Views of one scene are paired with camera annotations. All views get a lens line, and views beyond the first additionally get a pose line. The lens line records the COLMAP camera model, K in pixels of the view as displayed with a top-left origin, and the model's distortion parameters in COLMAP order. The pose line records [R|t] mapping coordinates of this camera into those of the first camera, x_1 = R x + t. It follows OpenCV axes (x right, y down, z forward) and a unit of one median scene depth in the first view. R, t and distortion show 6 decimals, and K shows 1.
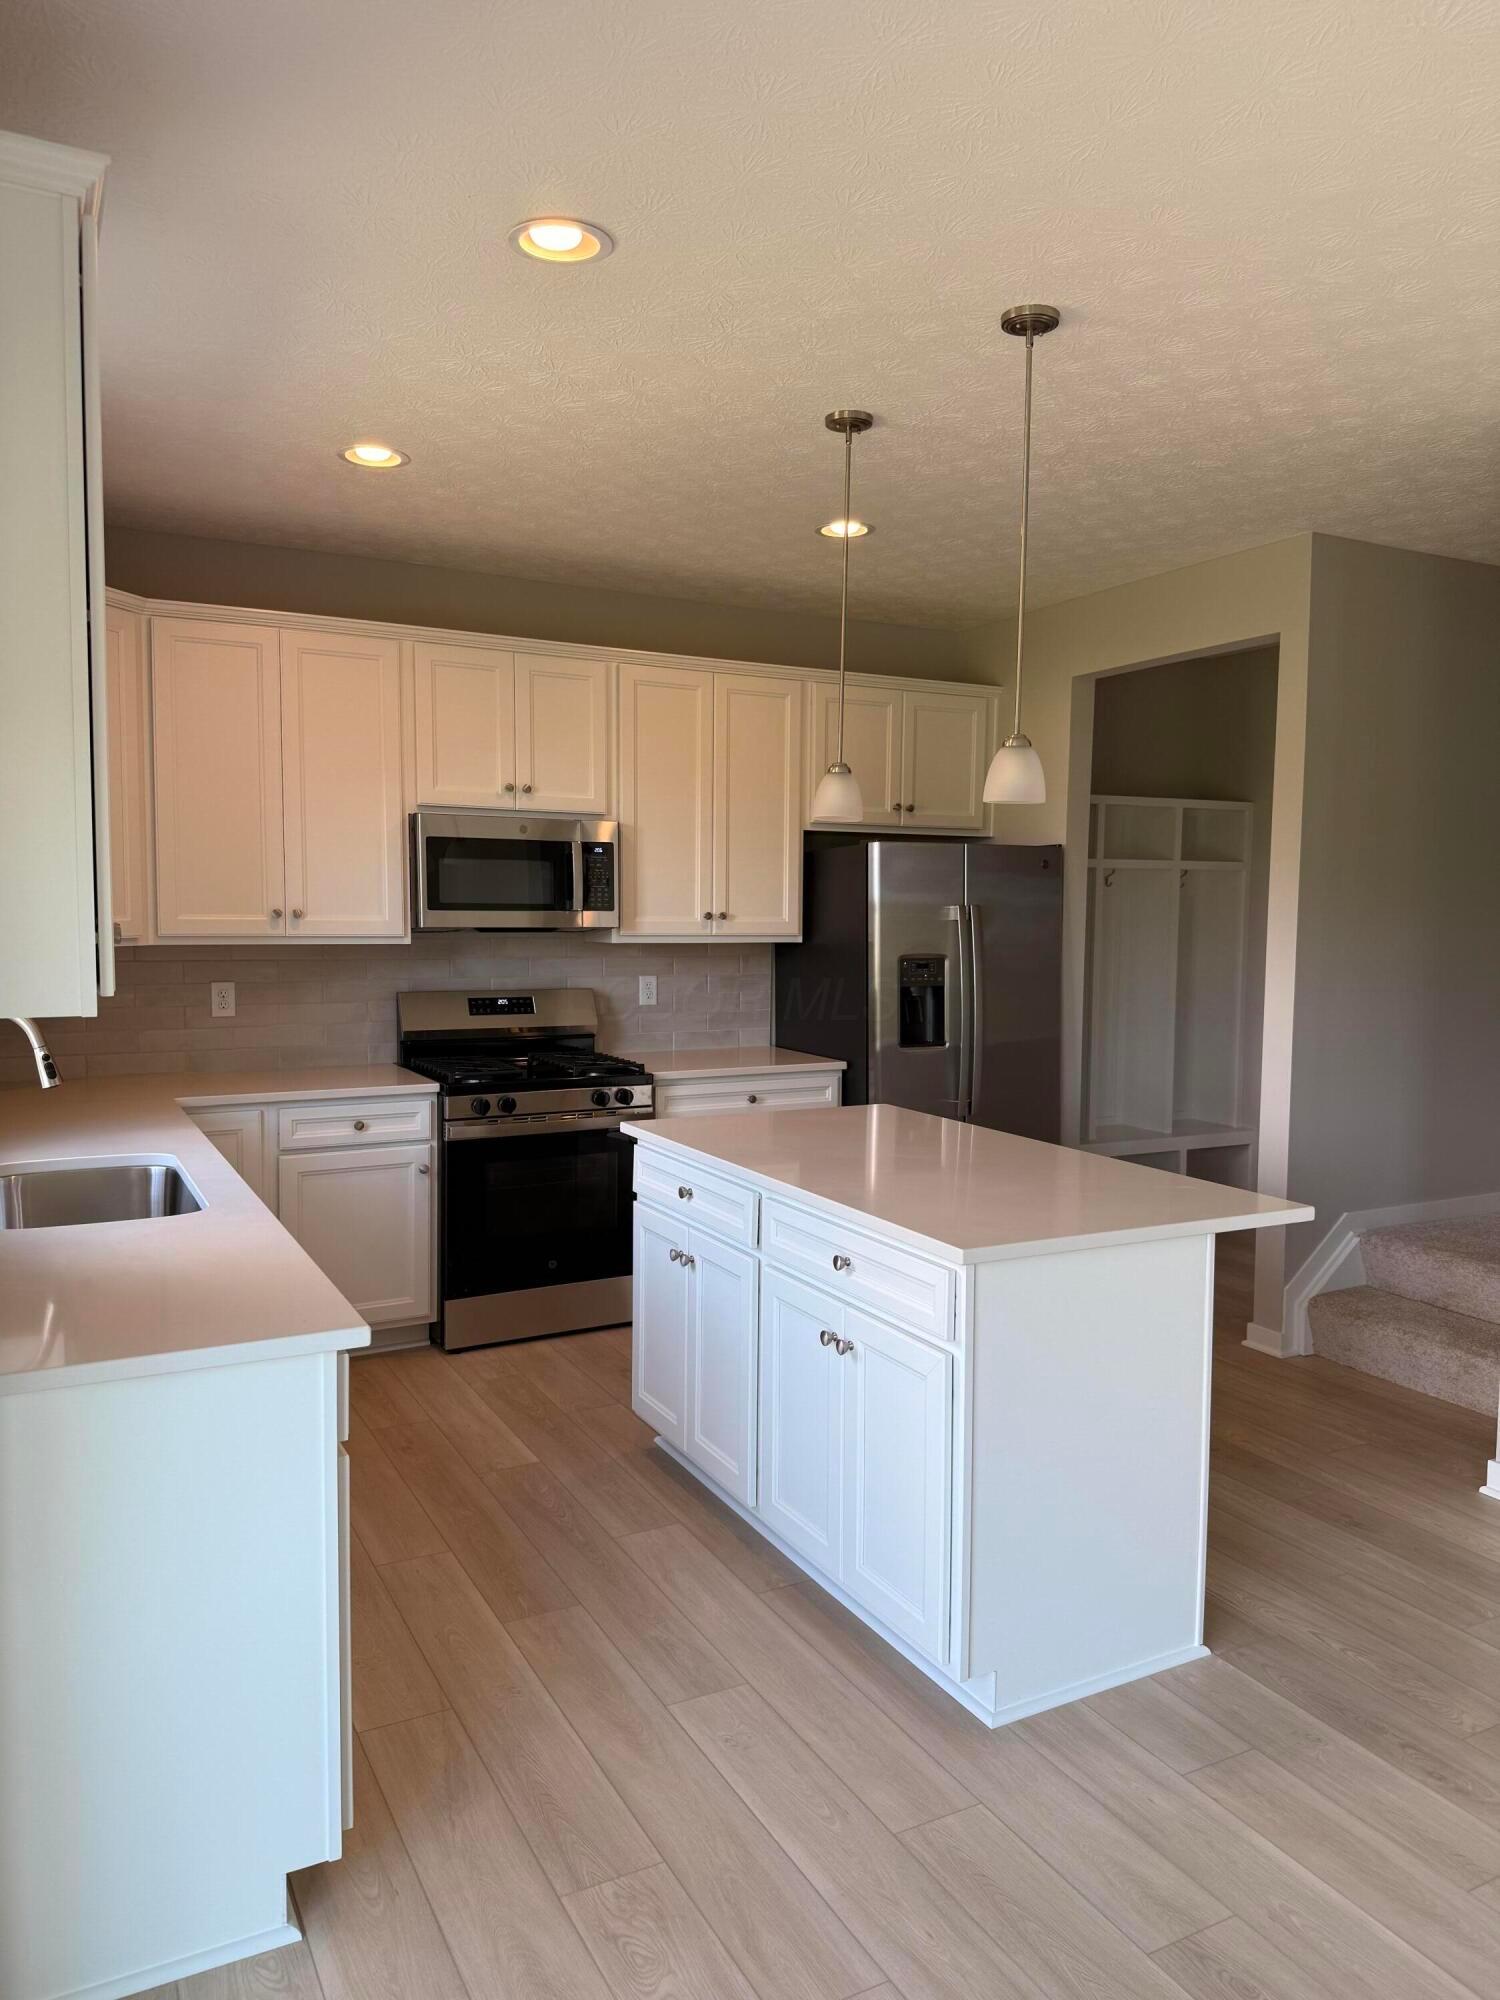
lens RADIAL K [[1388.1, 0, 750.0], [0, 1388.1, 1000.0], [0, 0, 1]] dist [0.102441, -0.122831]
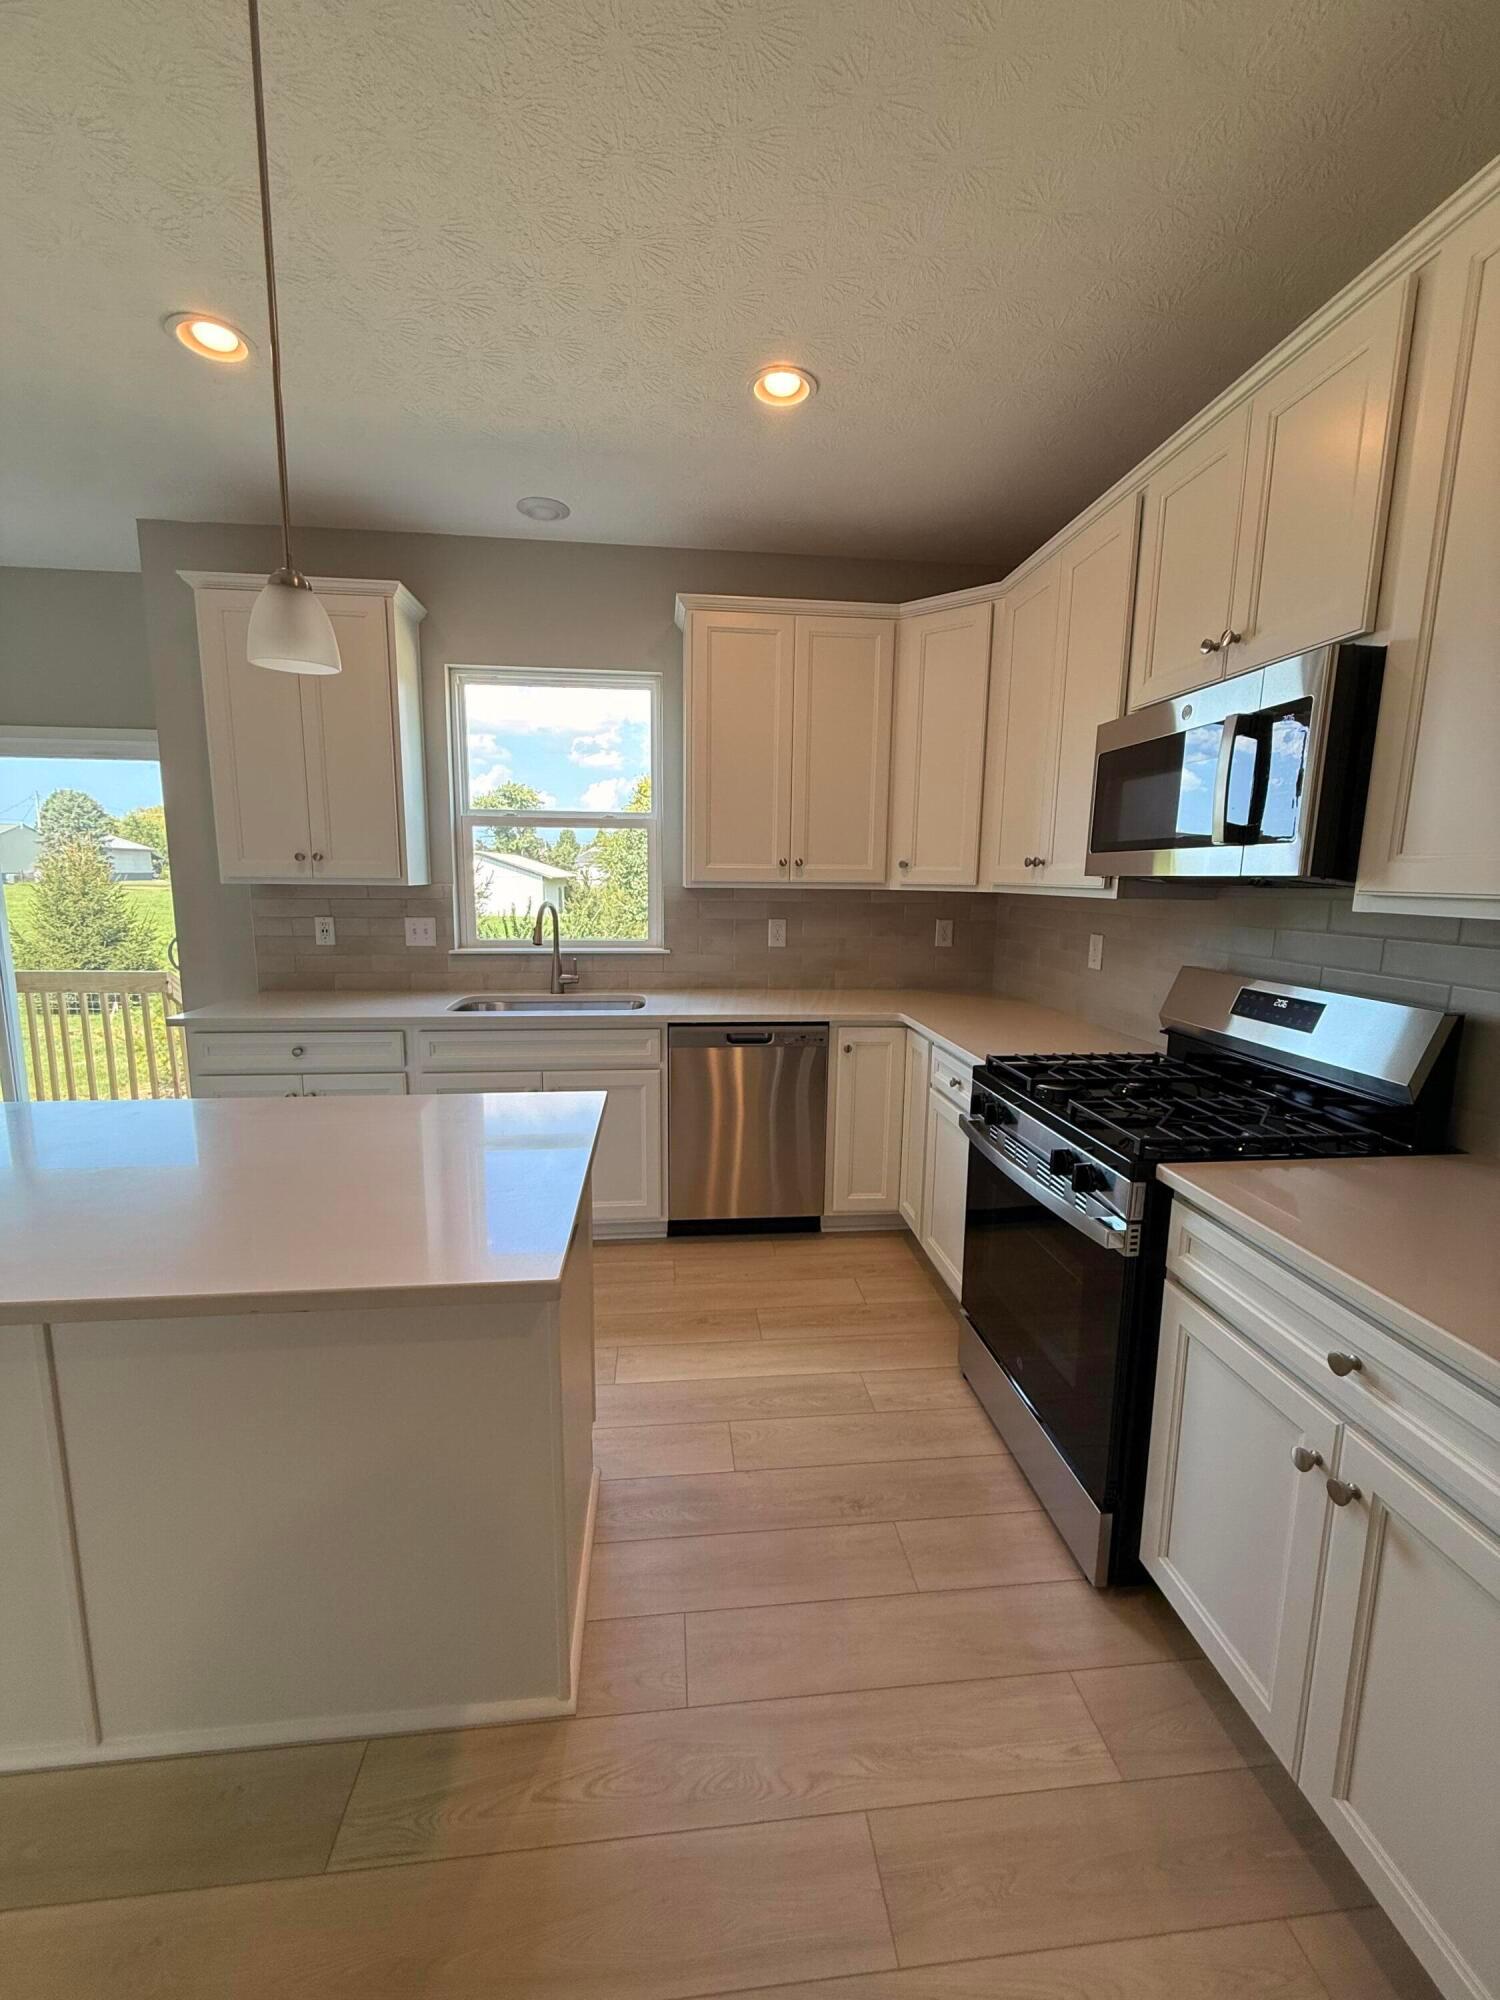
lens RADIAL K [[804.3, 0, 742.4], [0, 804.3, 996.9], [0, 0, 1]] dist [-0.004764, 0.003854]
pose [[-0.376463, 0.127165, -0.917663, 0.241934], [-0.078676, 0.982568, 0.168435, -0.044131], [0.923085, 0.135608, -0.359895, 0.947403]]
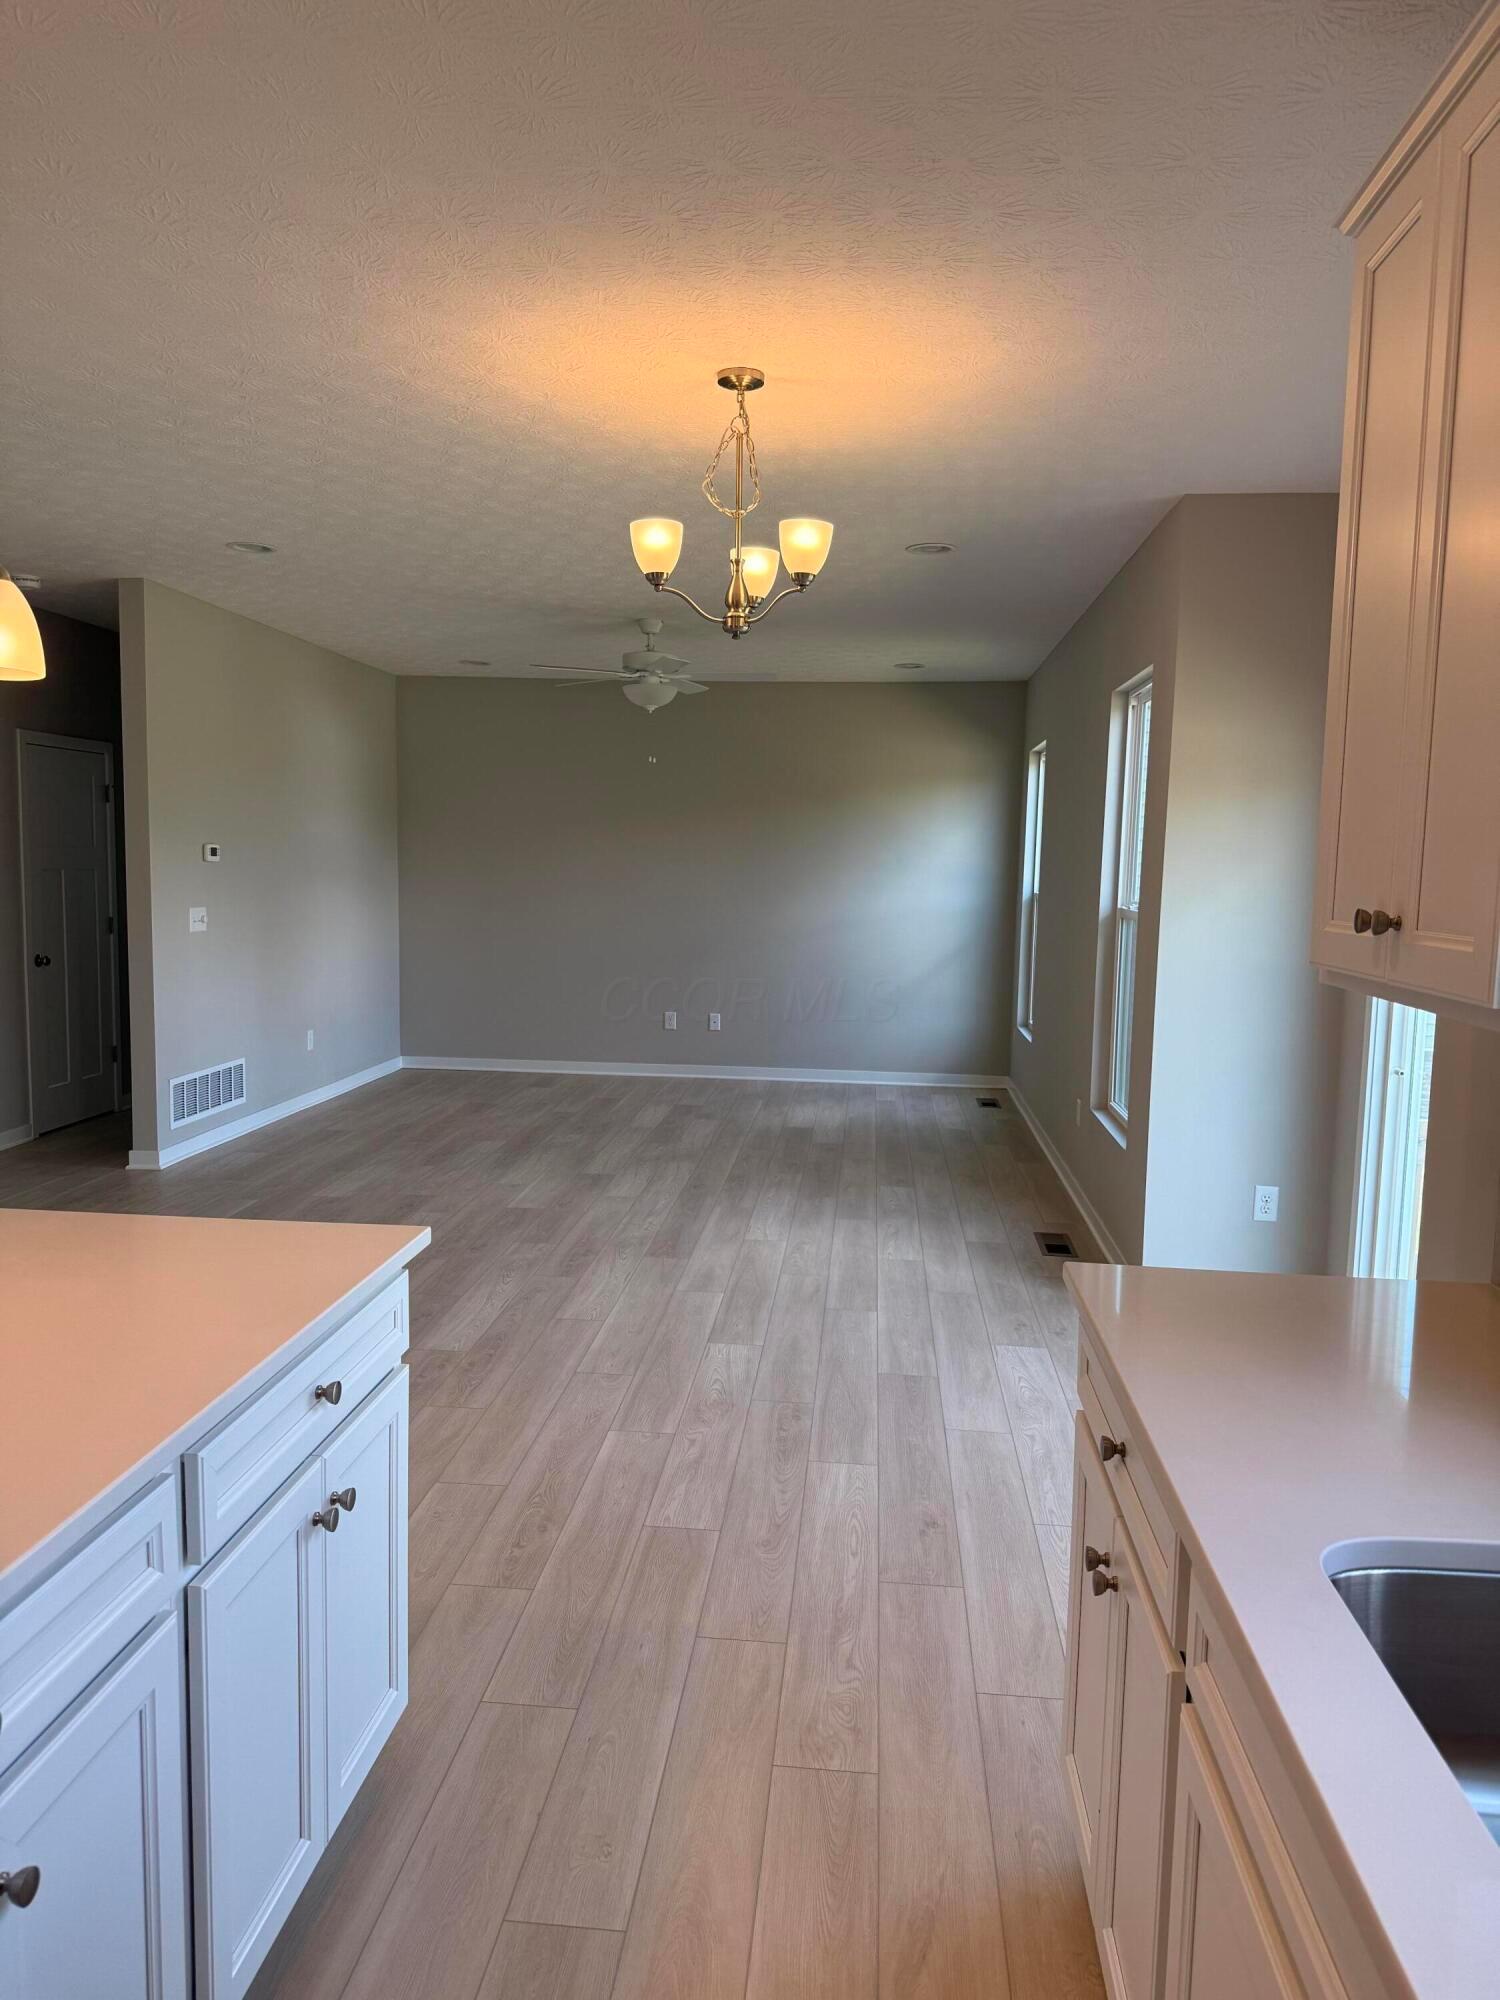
lens RADIAL K [[1388.1, 0, 750.0], [0, 1388.1, 1000.0], [0, 0, 1]] dist [0.102441, -0.122831]
pose [[-0.835835, -0.078581, 0.543327, -0.255556], [0.009263, 0.987543, 0.157078, -0.056275], [-0.548902, 0.136324, -0.824695, 0.798885]]
